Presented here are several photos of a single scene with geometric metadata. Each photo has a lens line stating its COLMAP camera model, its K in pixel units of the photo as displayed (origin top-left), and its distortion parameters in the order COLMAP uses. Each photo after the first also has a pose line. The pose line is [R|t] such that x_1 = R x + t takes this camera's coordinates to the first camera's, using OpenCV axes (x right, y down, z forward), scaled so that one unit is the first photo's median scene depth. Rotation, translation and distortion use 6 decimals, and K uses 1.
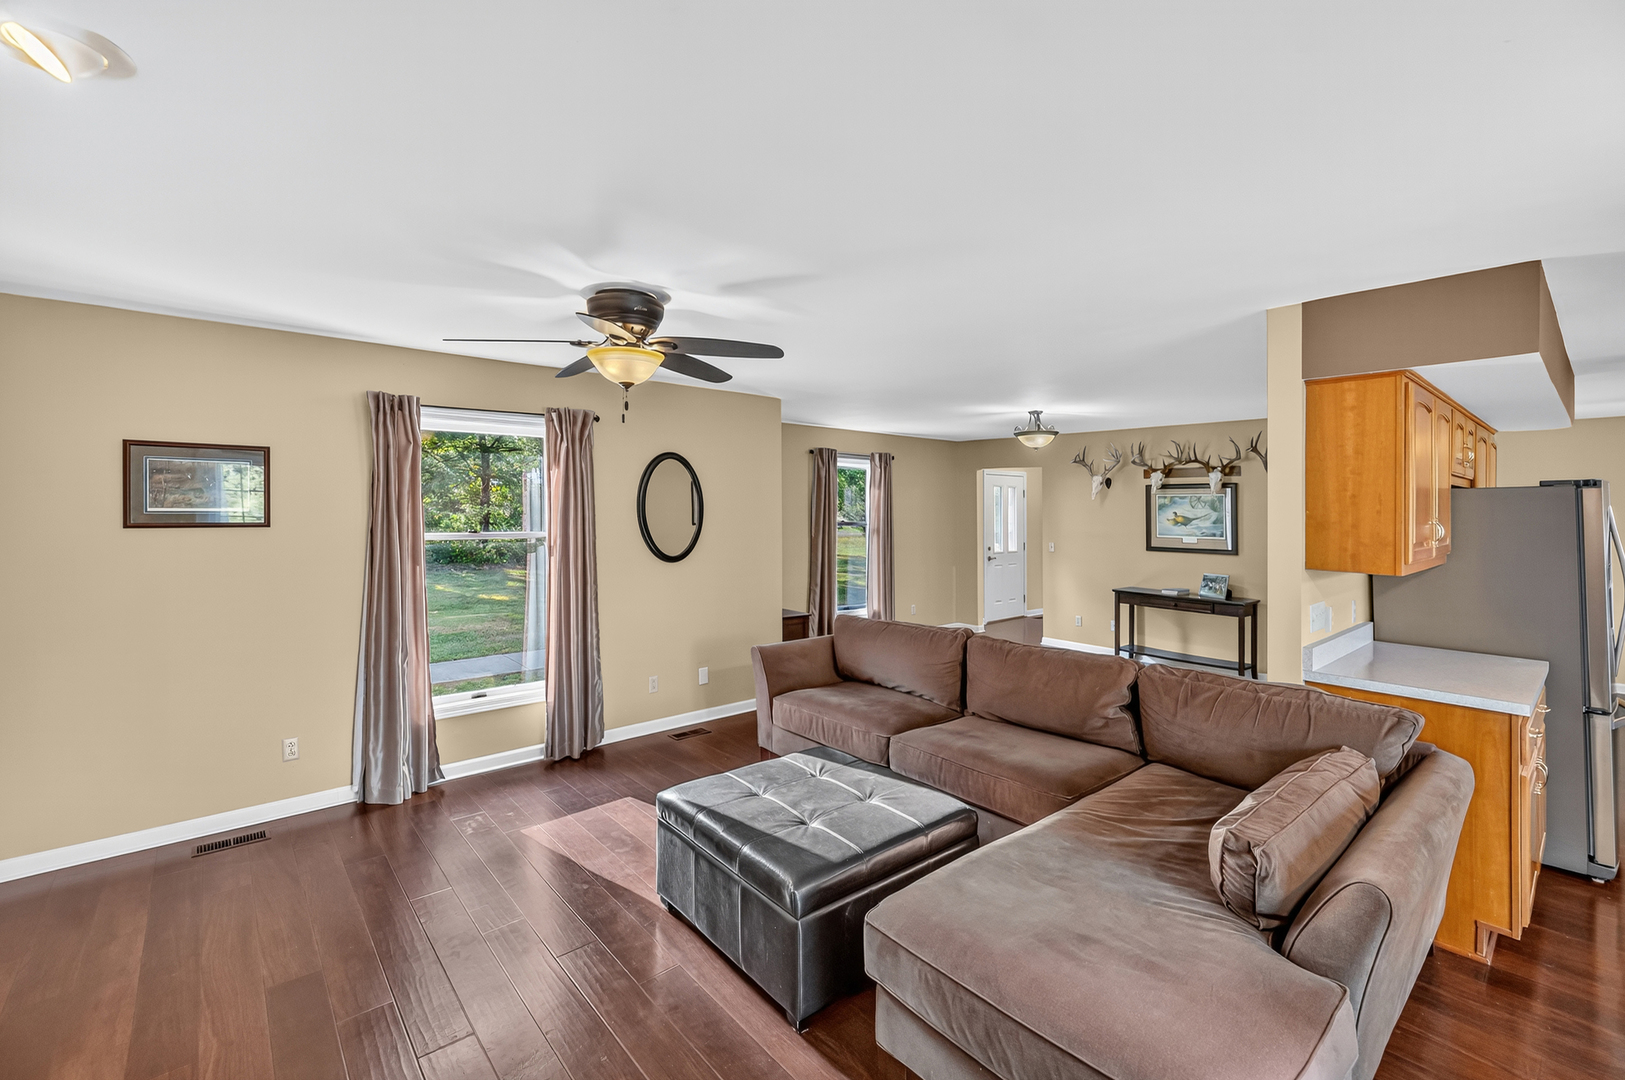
lens RADIAL K [[690.0, 0, 811.1], [0, 690.0, 512.4], [0, 0, 1]] dist [-0.002080, 0.000031]
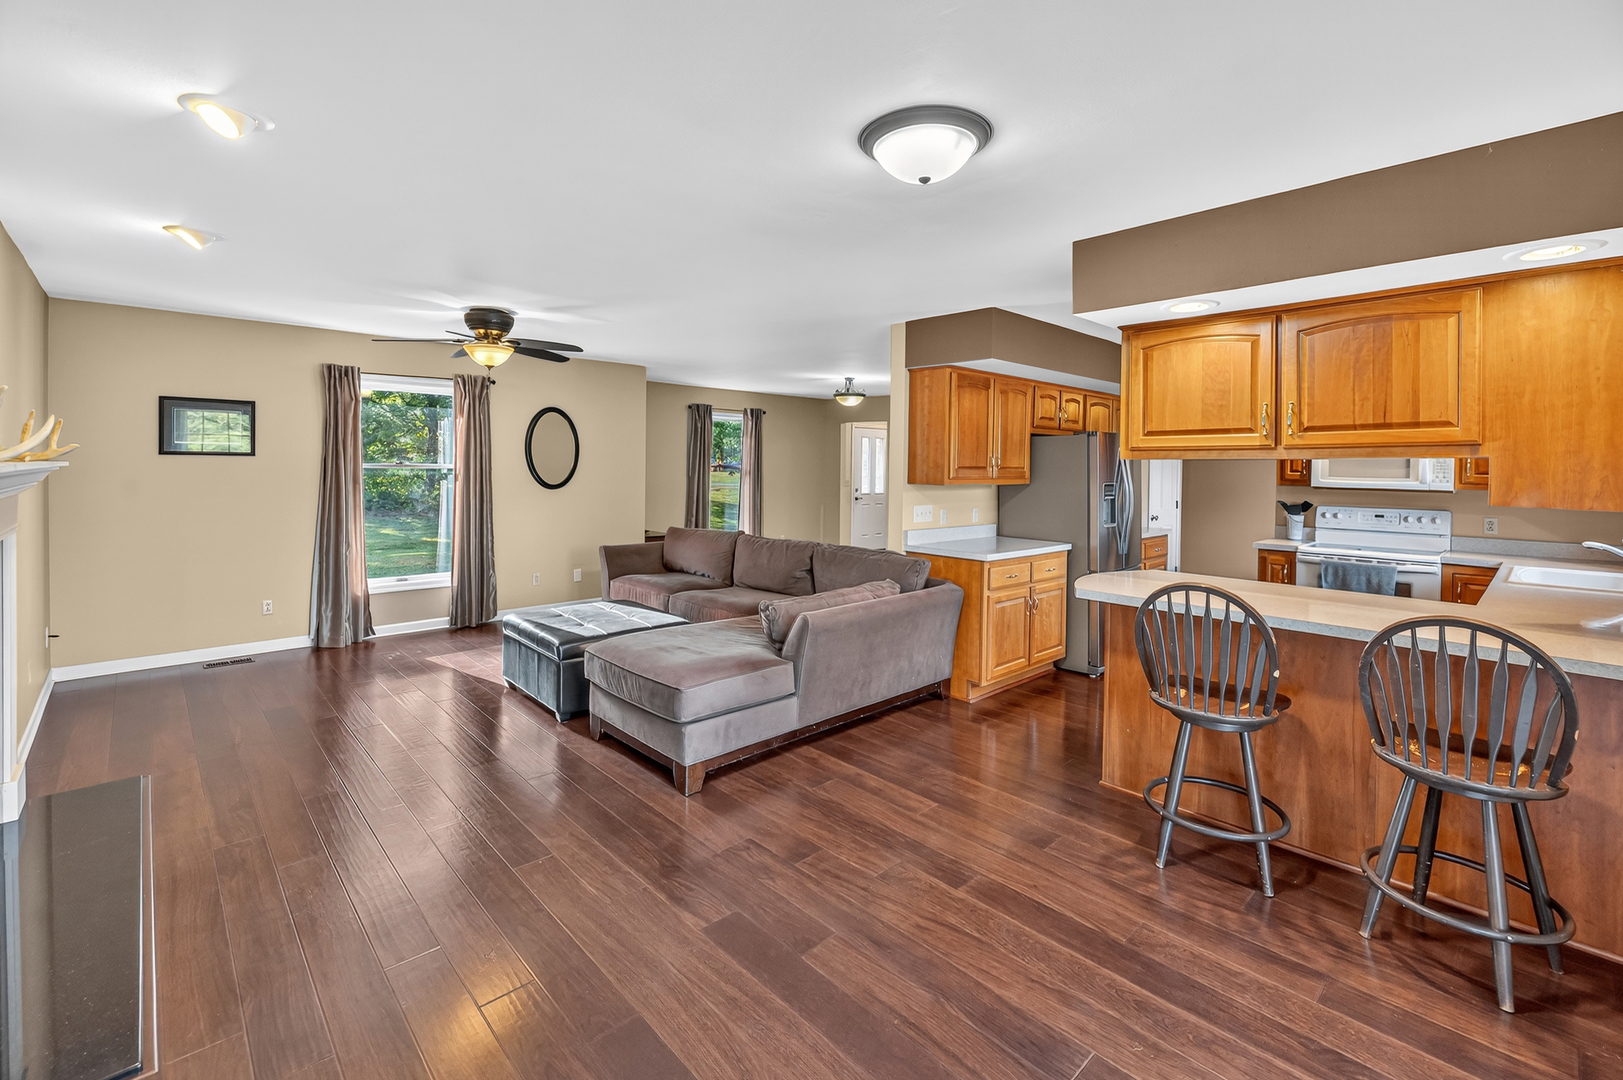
lens RADIAL K [[705.8, 0, 803.6], [0, 705.8, 464.9], [0, 0, 1]] dist [-0.000893, -0.000105]
pose [[0.999307, 0.007773, 0.036397, 0.267396], [-0.007664, 0.999966, -0.003126, 0.028968], [-0.036420, 0.002845, 0.999333, -0.441371]]
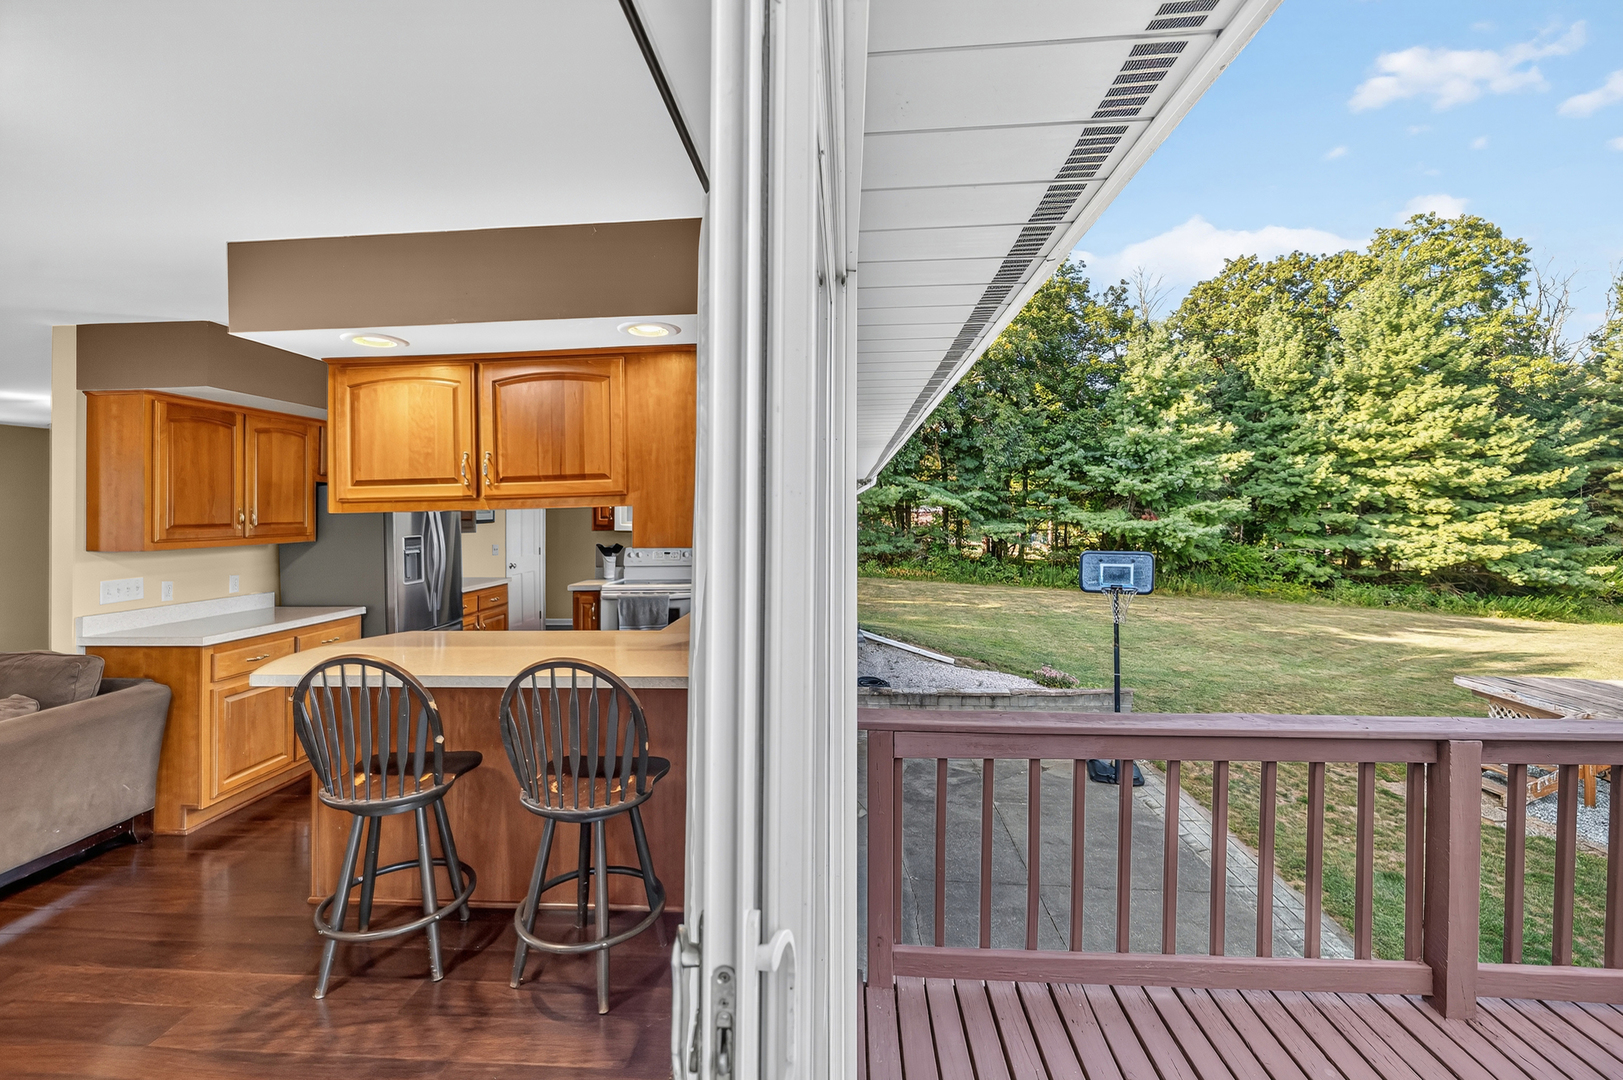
lens RADIAL K [[684.0, 0, 796.6], [0, 684.0, 504.9], [0, 0, 1]] dist [0.000356, -0.000030]
pose [[0.707769, -0.007663, 0.706402, 0.493073], [0.020449, 0.999744, -0.009644, 0.025440], [-0.706148, 0.021270, 0.707745, -0.448019]]
